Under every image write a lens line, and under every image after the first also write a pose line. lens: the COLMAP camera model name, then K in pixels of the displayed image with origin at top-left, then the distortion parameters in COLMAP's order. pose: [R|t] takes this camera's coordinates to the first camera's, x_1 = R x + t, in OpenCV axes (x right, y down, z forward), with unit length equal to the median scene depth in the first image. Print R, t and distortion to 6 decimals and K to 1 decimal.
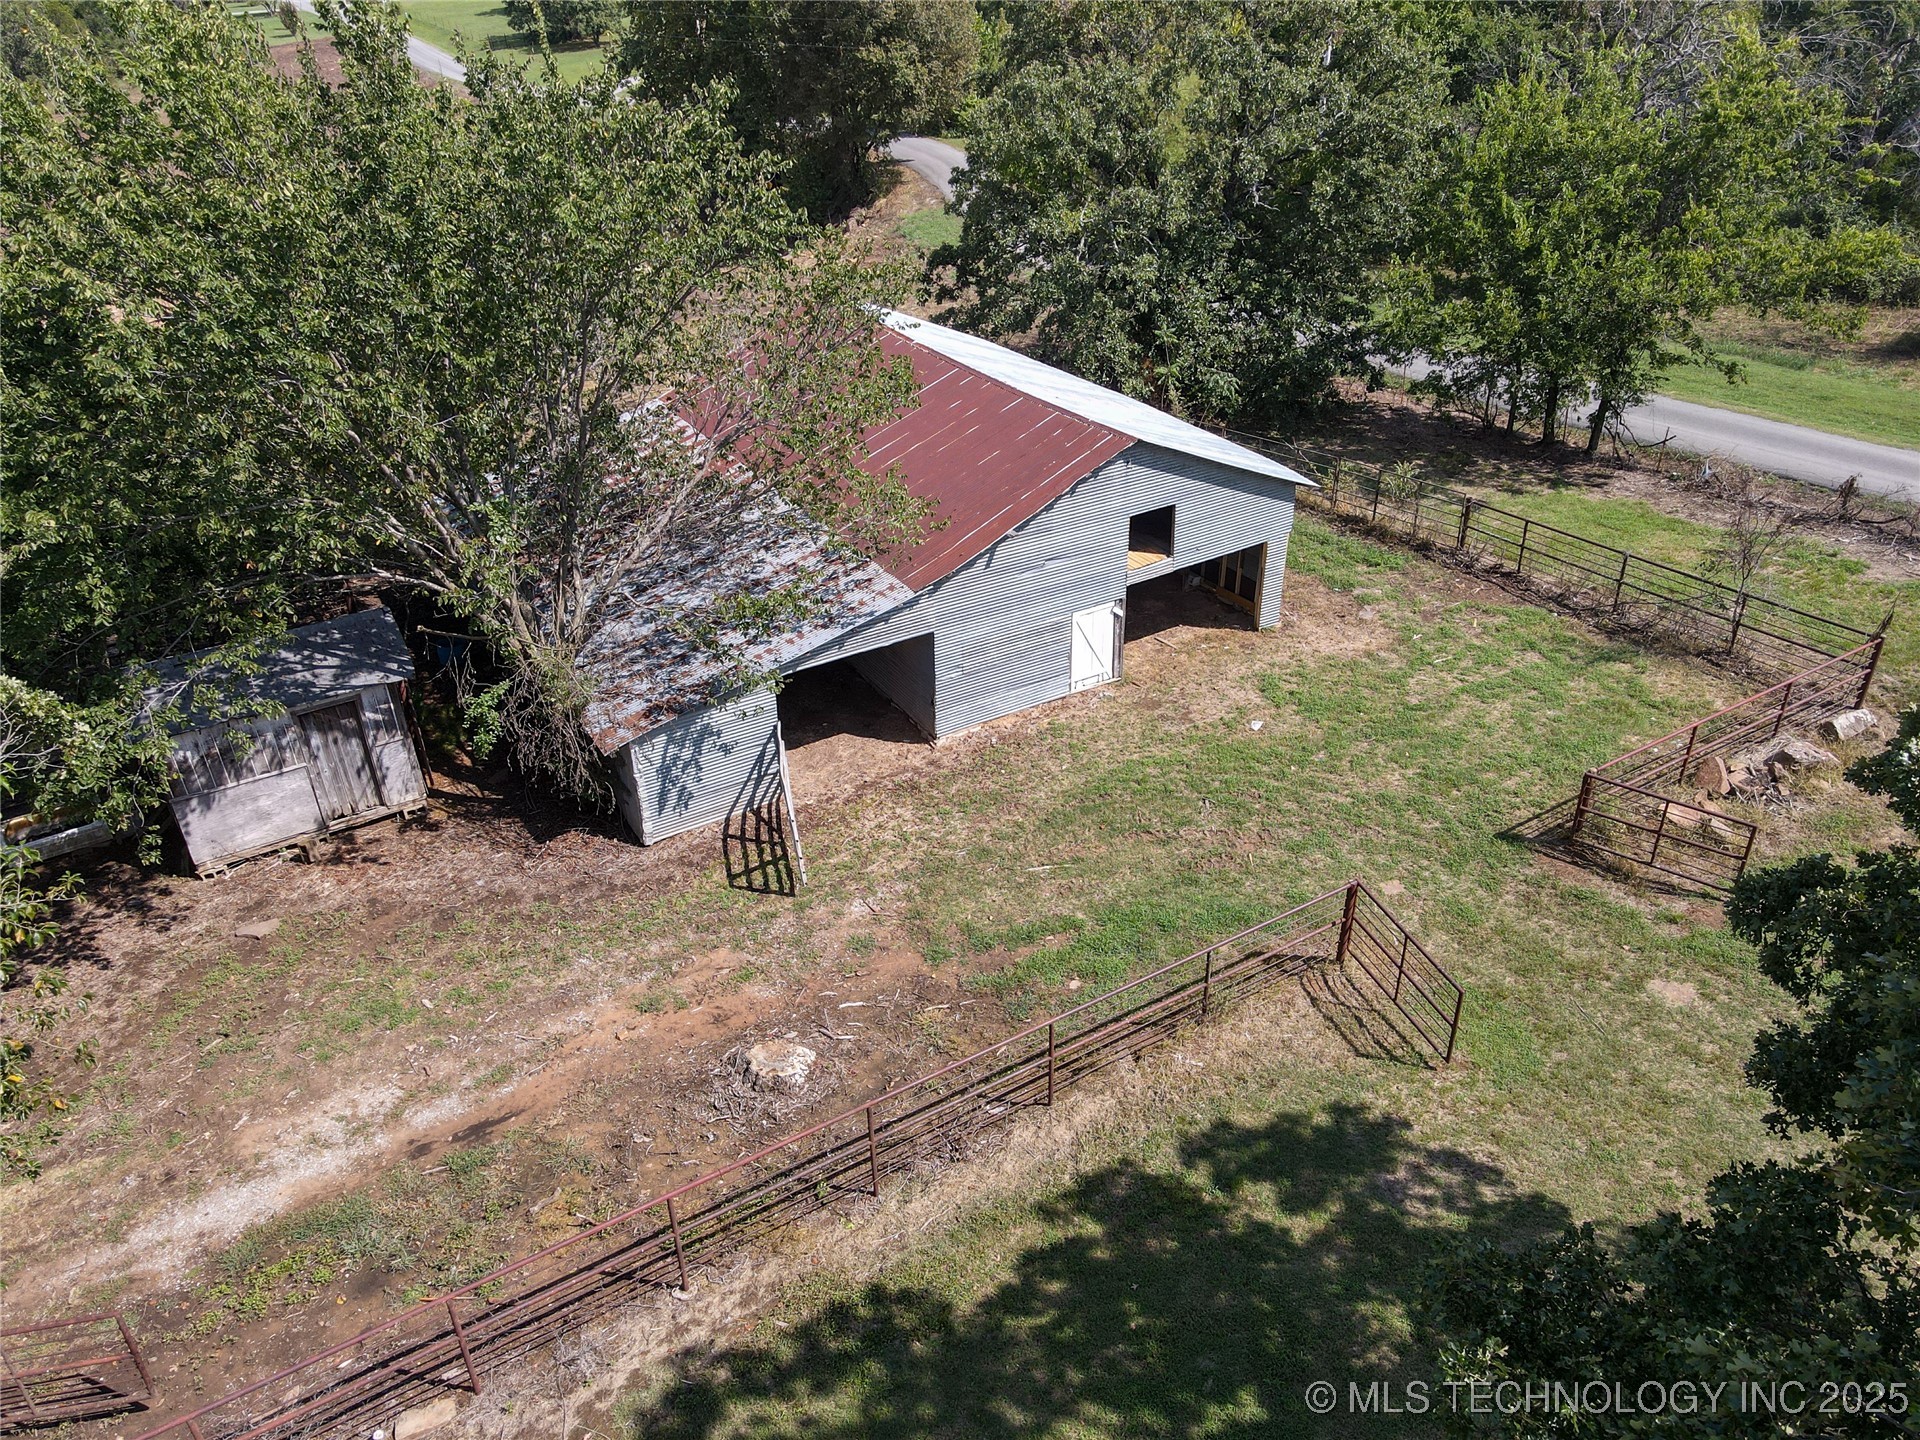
lens RADIAL K [[1396.7, 0, 990.5], [0, 1396.7, 723.0], [0, 0, 1]] dist [0.015225, 0.010603]
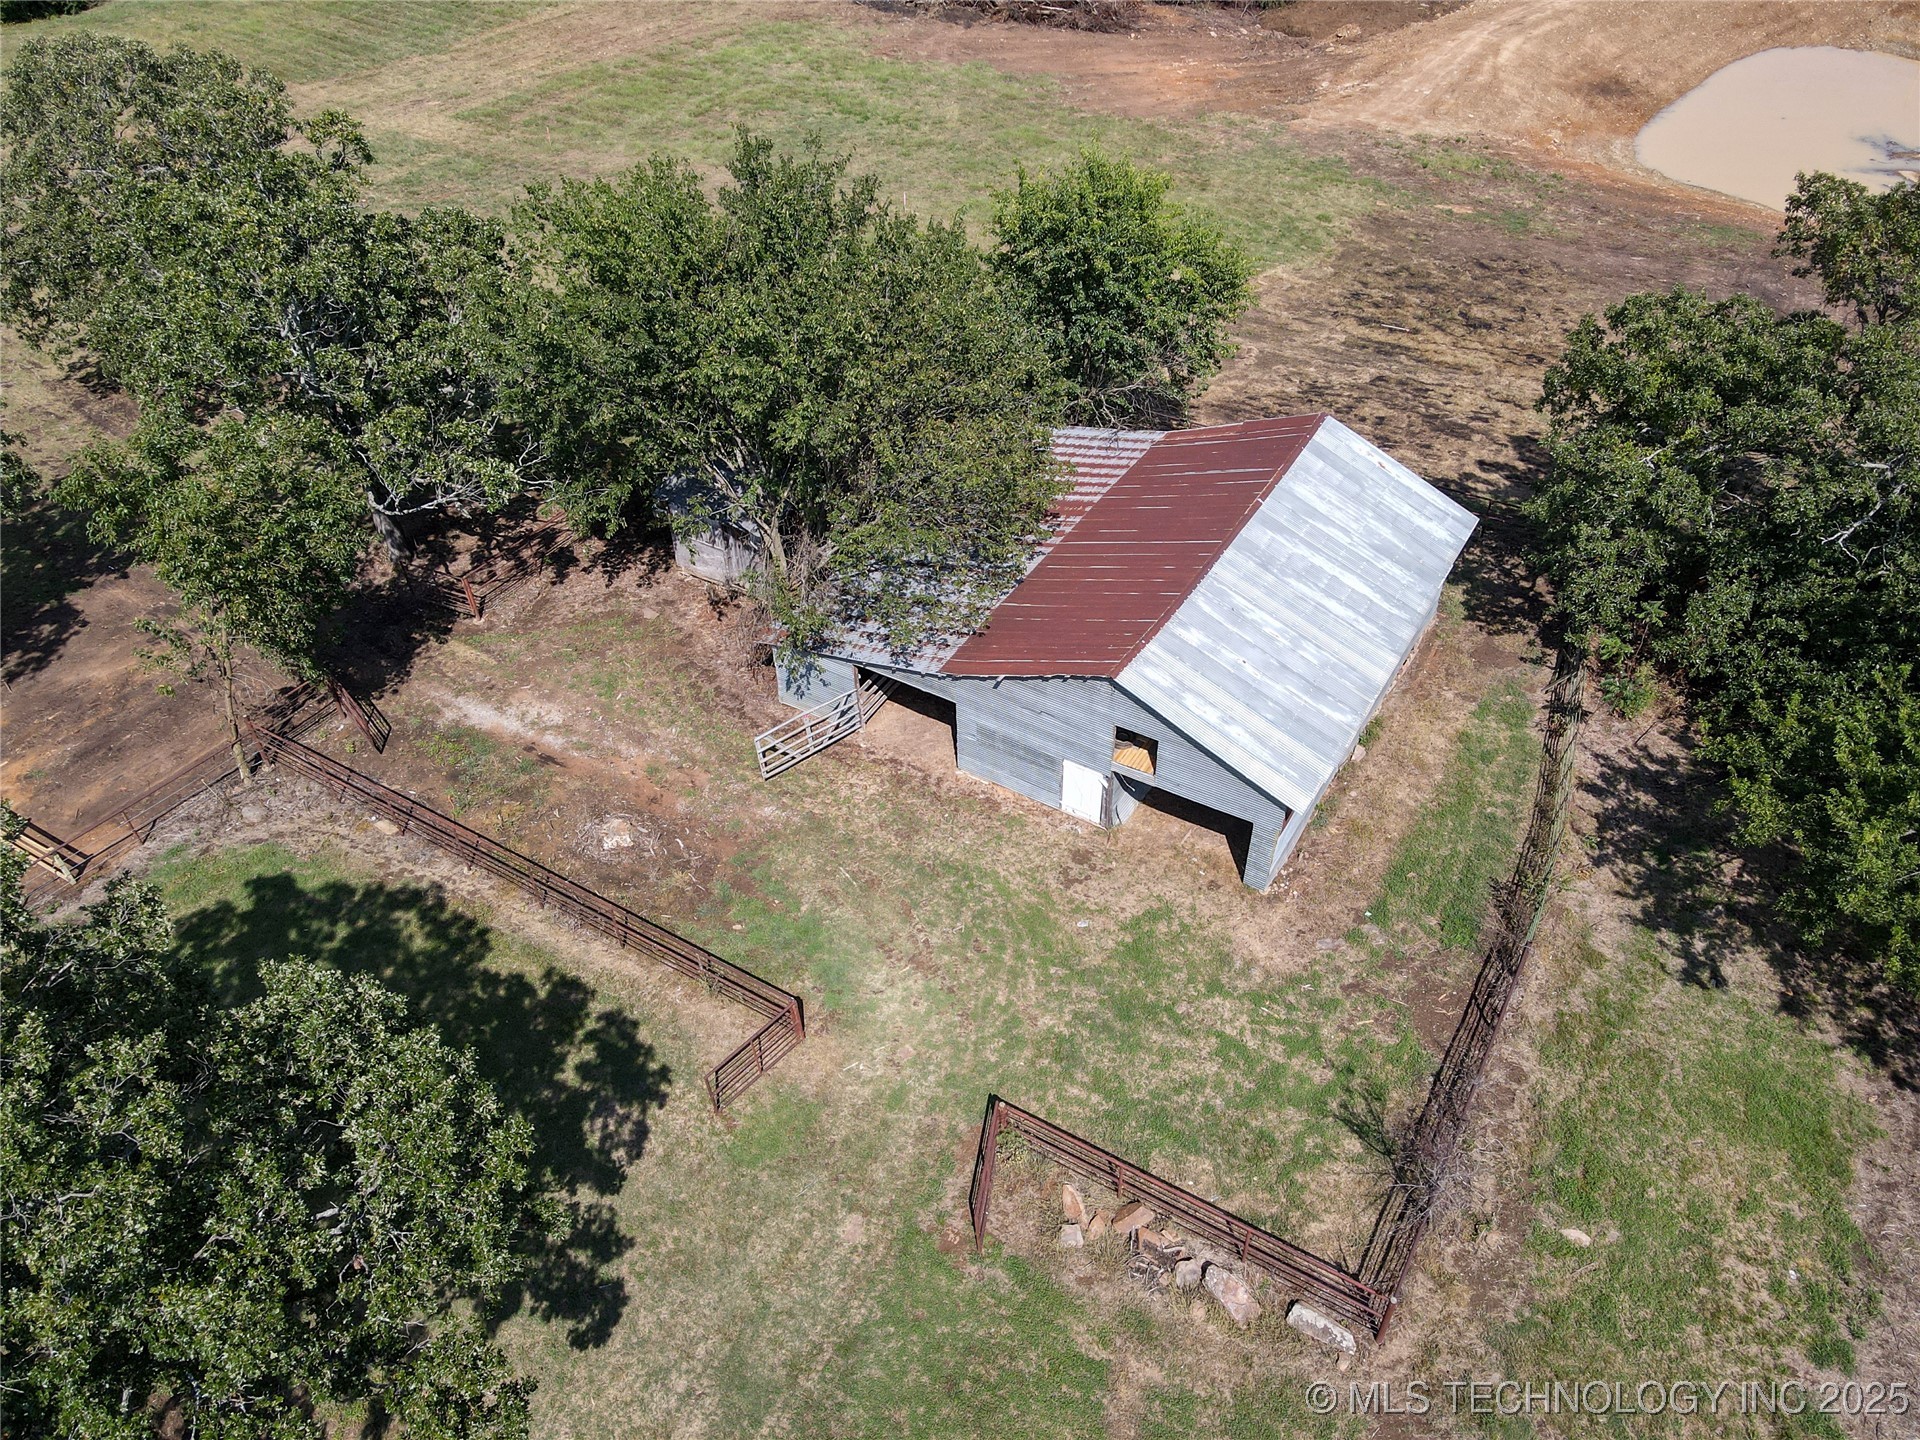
lens RADIAL K [[1396.7, 0, 952.4], [0, 1396.7, 719.2], [0, 0, 1]] dist [0.015225, 0.010603]
pose [[0.450167, 0.600417, -0.660946, 1.237863], [-0.438645, 0.793416, 0.421996, -0.892369], [0.777779, 0.099952, 0.620540, 0.204909]]
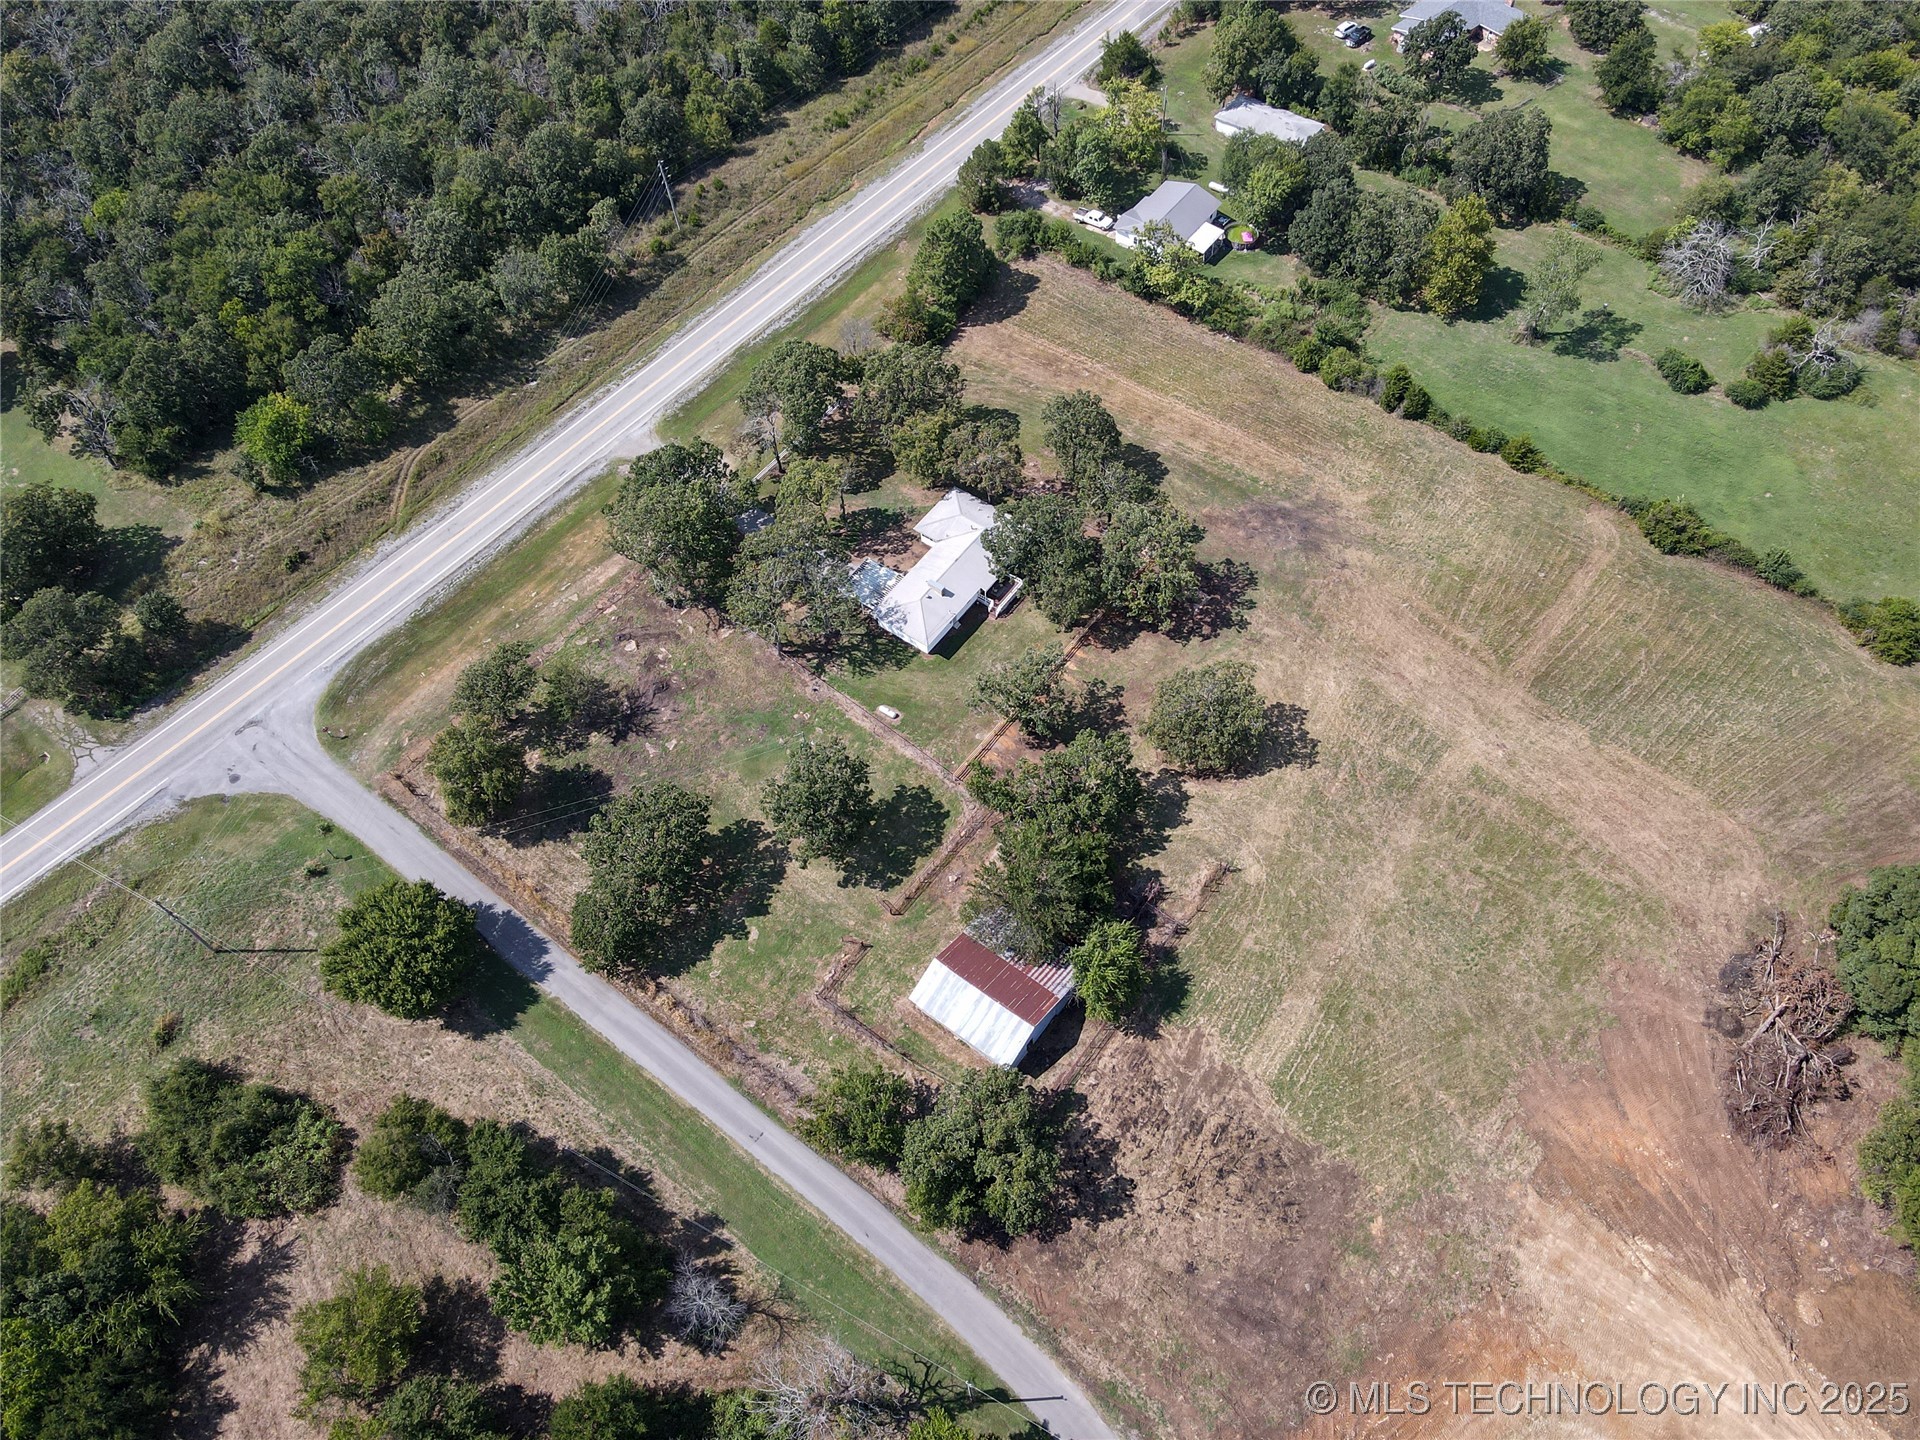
lens RADIAL K [[1396.7, 0, 971.1], [0, 1396.7, 716.9], [0, 0, 1]] dist [0.015225, 0.010603]
pose [[-0.928735, 0.337285, -0.153914, 0.748949], [-0.137214, 0.072962, 0.987851, -8.615772], [0.344417, 0.938571, -0.021482, 0.340225]]
